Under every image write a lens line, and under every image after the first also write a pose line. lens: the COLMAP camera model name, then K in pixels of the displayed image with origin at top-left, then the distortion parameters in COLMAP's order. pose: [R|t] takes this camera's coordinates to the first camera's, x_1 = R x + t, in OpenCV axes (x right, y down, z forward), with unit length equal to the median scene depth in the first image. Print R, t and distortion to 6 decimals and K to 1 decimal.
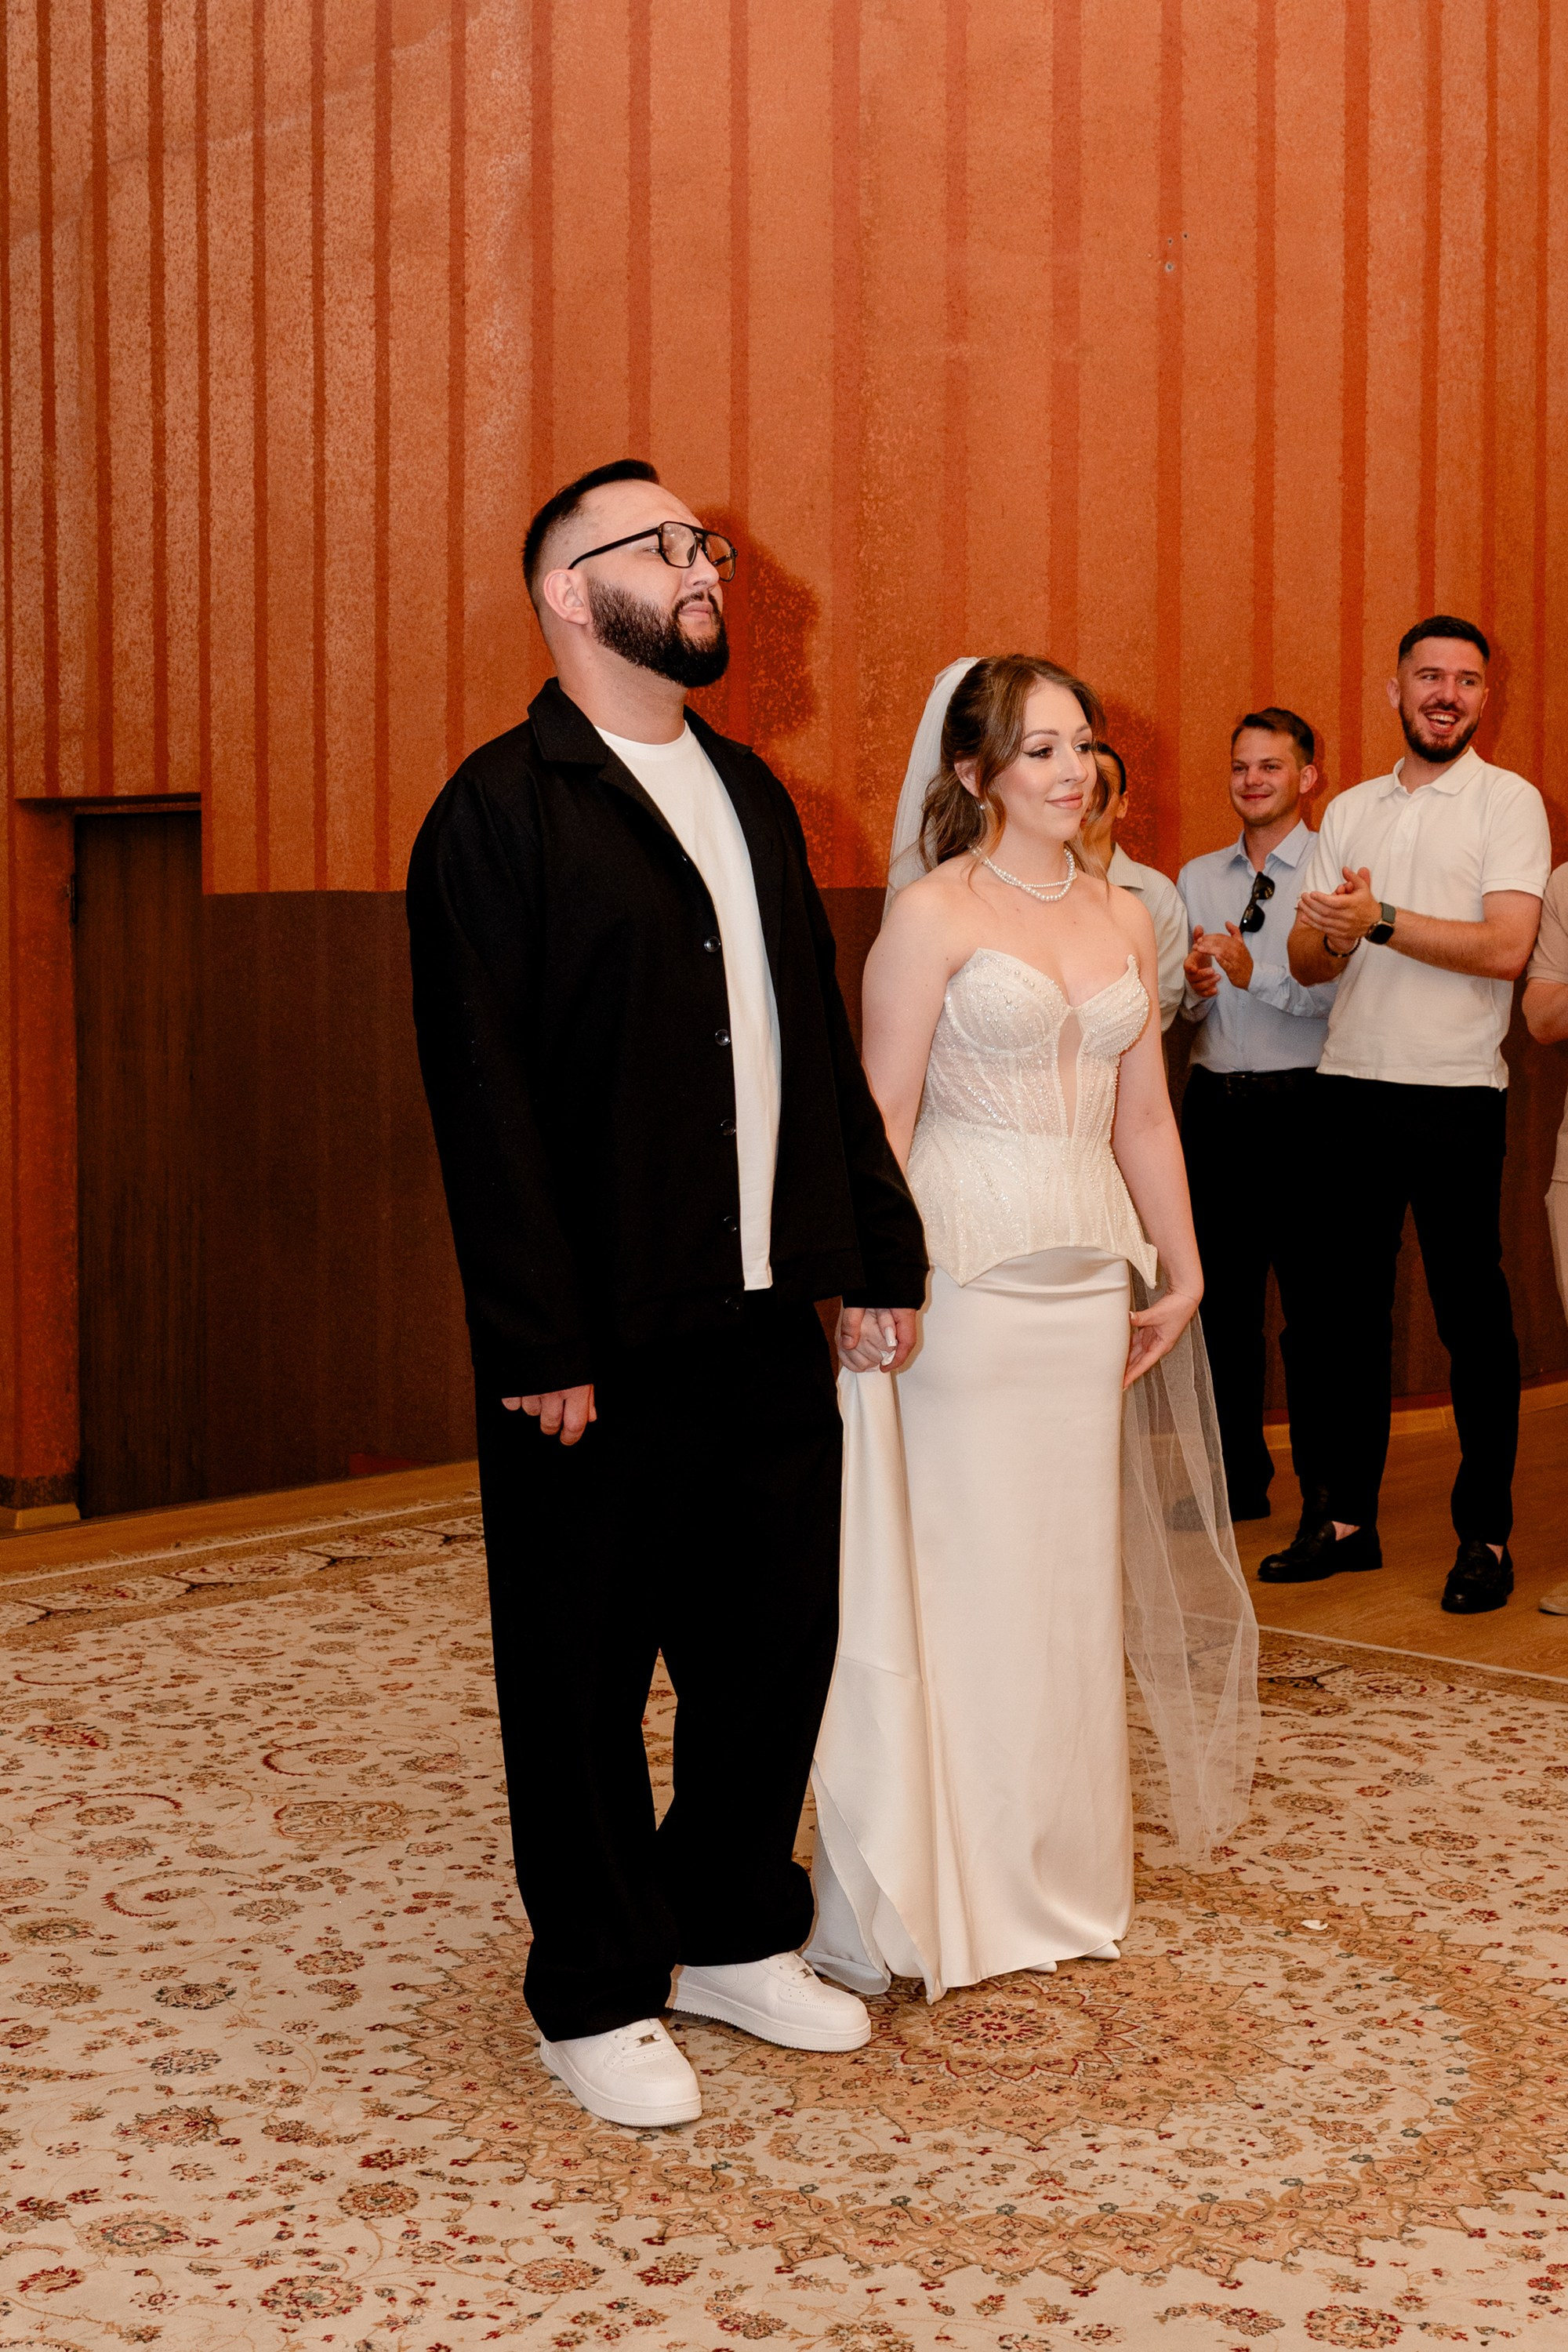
lens RADIAL K [[3045.8, 0, 761.3], [0, 3045.8, 1066.6], [0, 0, 1]] dist [0.020294, 0.000000]
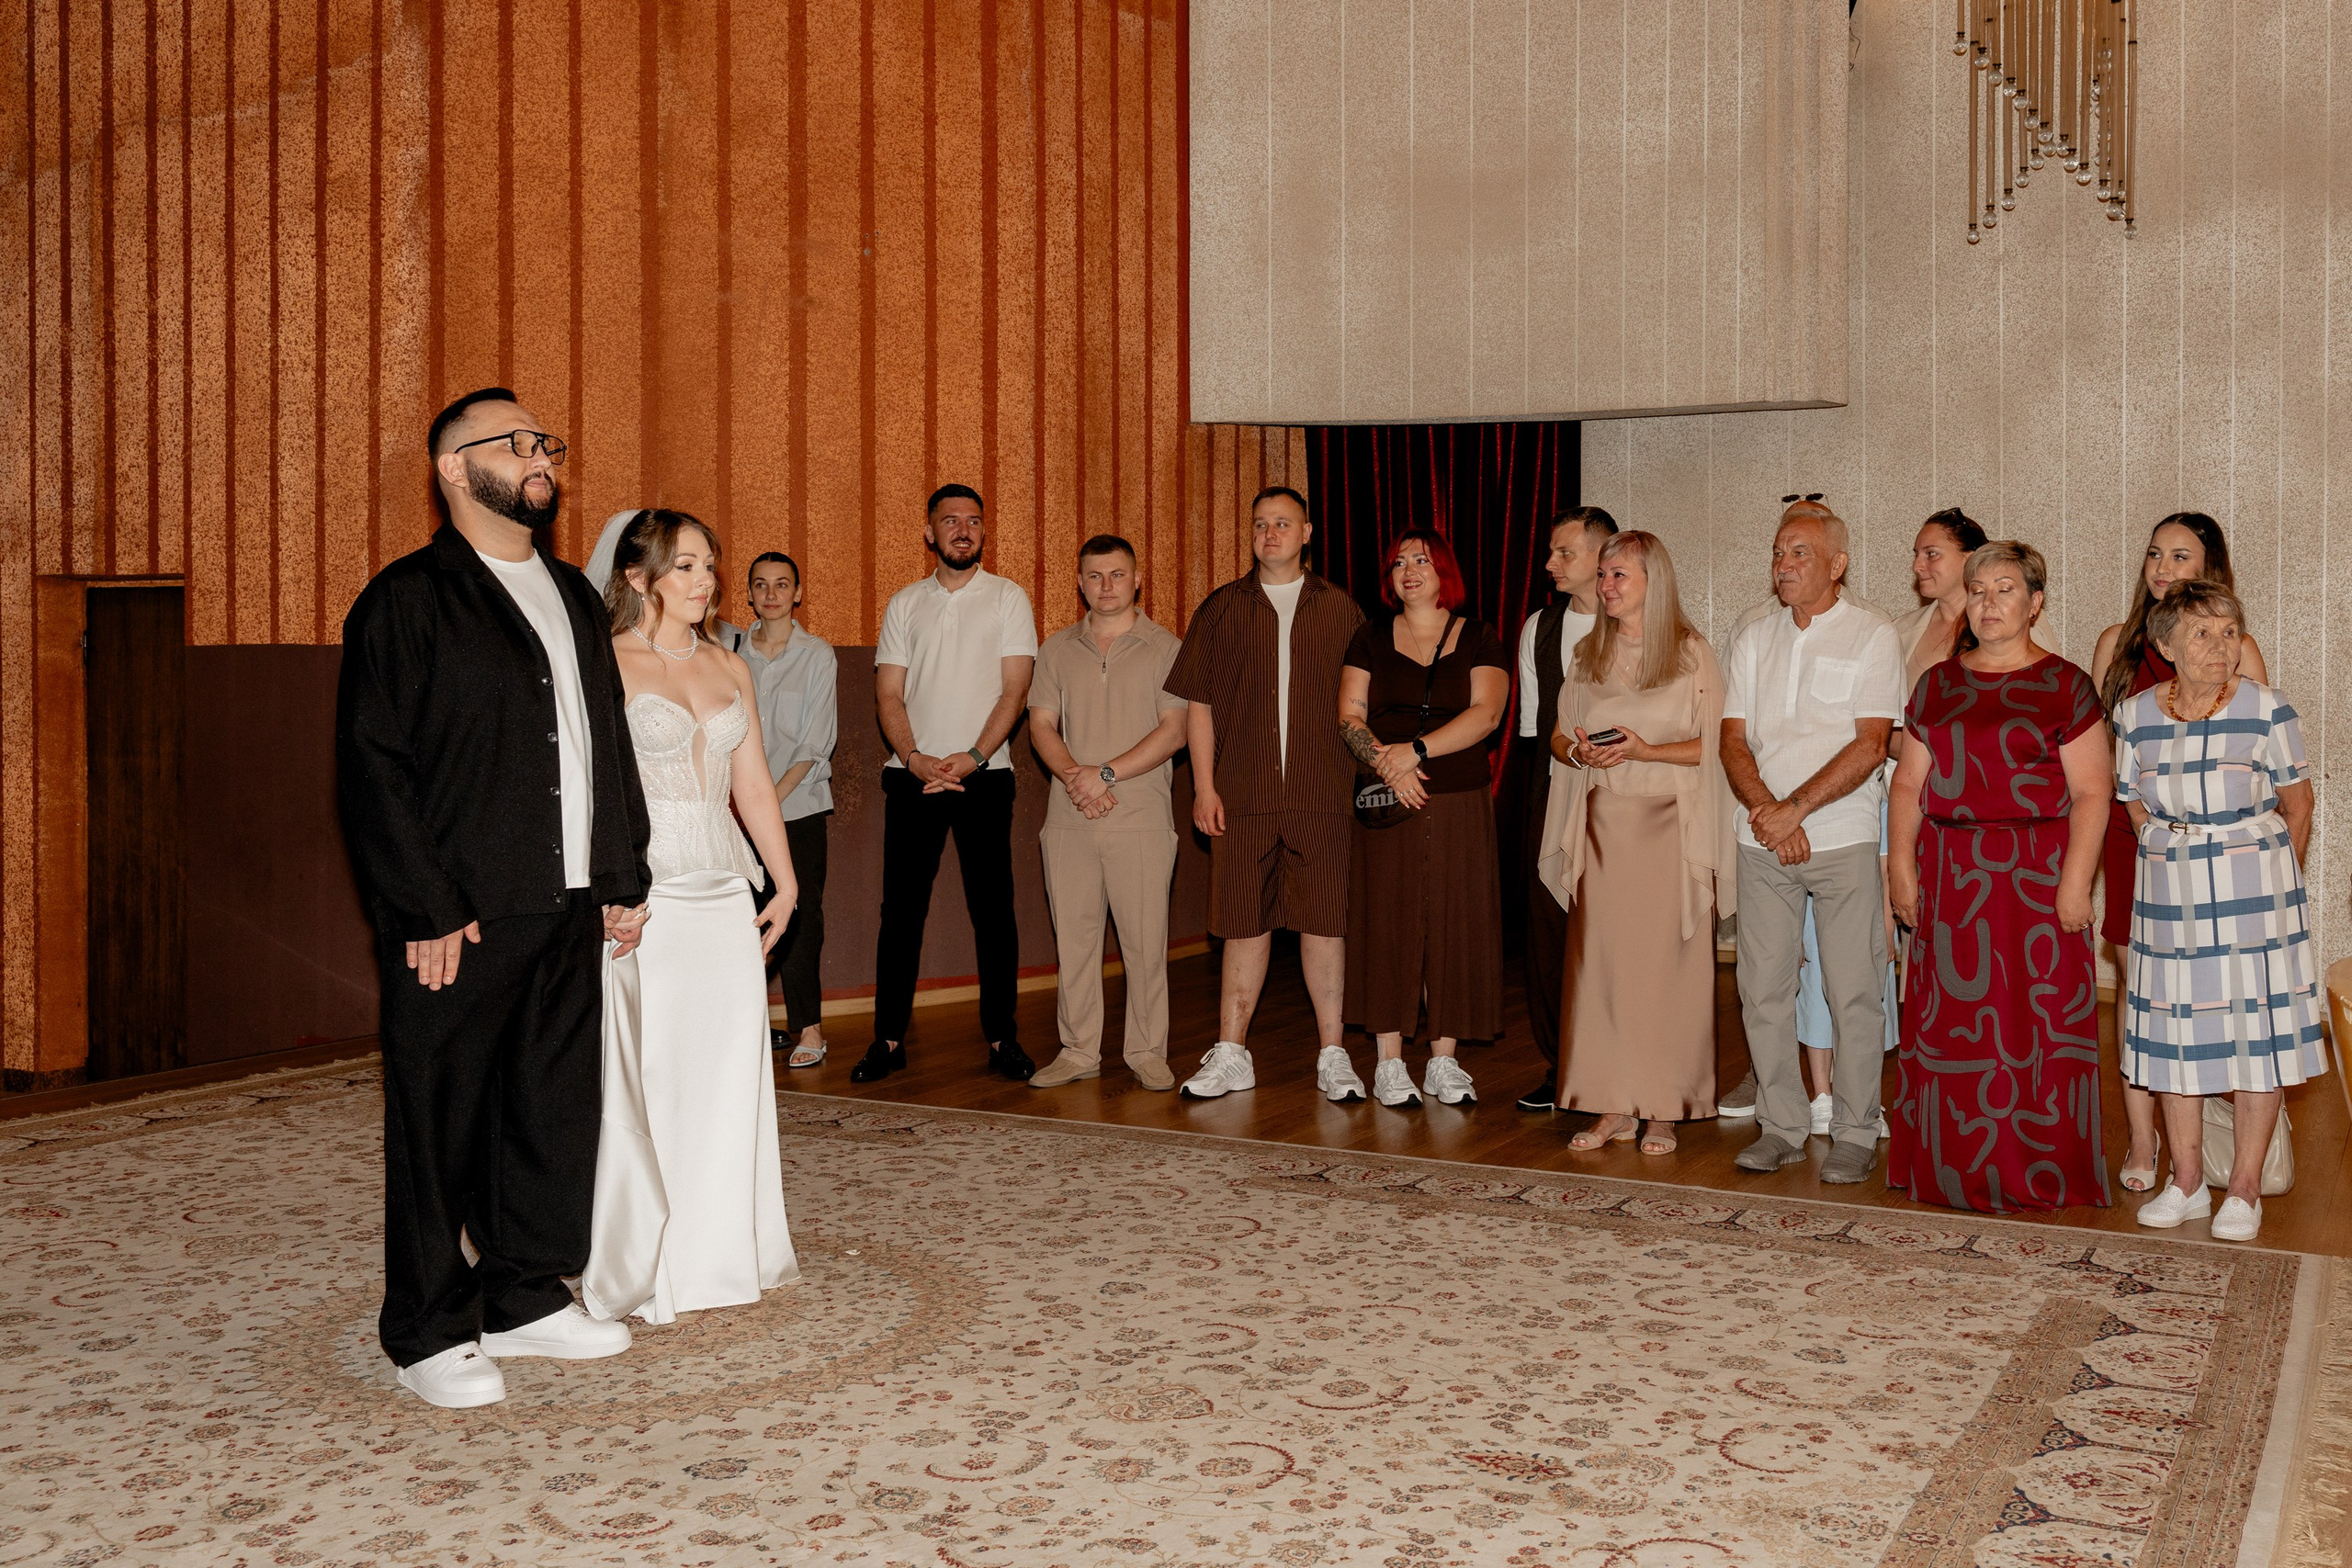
lens RADIAL K [[2163.3, 0, 1377.2], [0, 2163.3, 704.4], [0, 0, 1]] dist [0.006690, 0.000000]
pose [[0.955723, -0.002705, 0.294254, 0.056468], [0.011375, 0.999550, -0.027756, 0.005477], [-0.294047, 0.029875, 0.955324, -0.138625]]
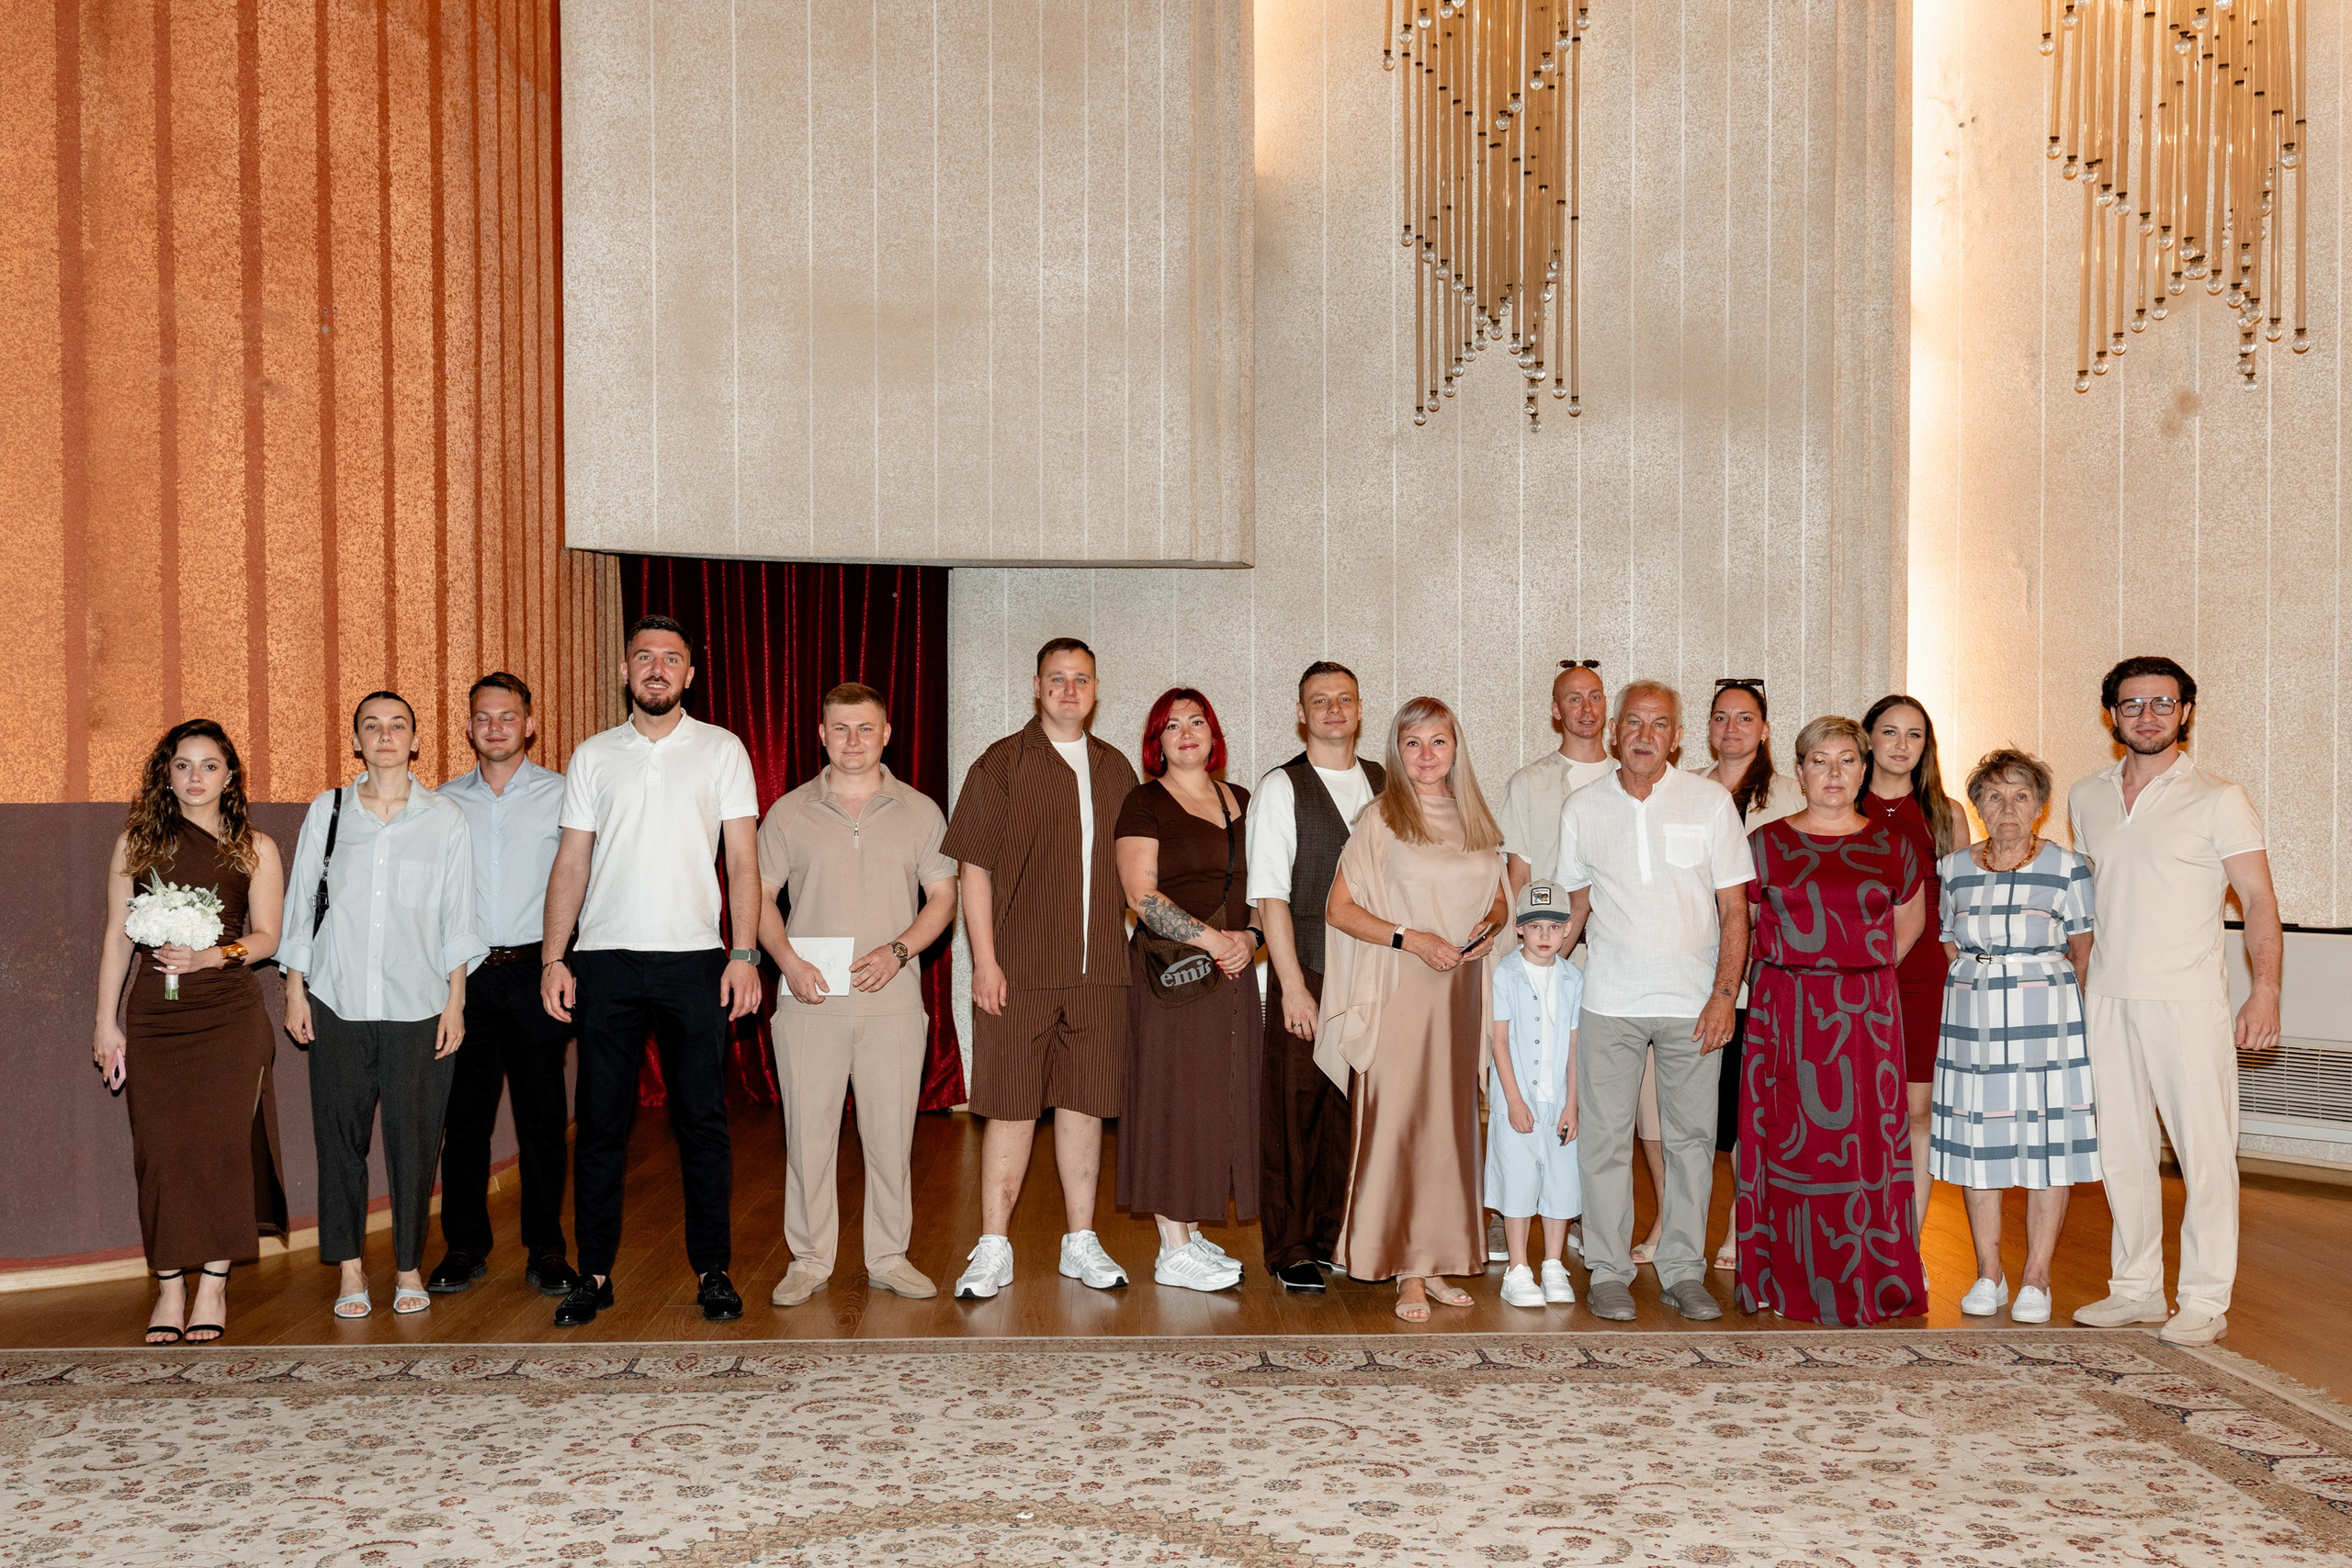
lens RADIAL K [[2163.3, 0, 1117.9], [0, 2163.3, 849.9], [0, 0, 1]] dist [0.006690, 0.000000]
pose [[0.711698, -0.015460, 0.702315, -0.283753], [0.031709, 0.999446, -0.010131, -0.018483], [-0.701769, 0.029480, 0.711794, 0.106141]]
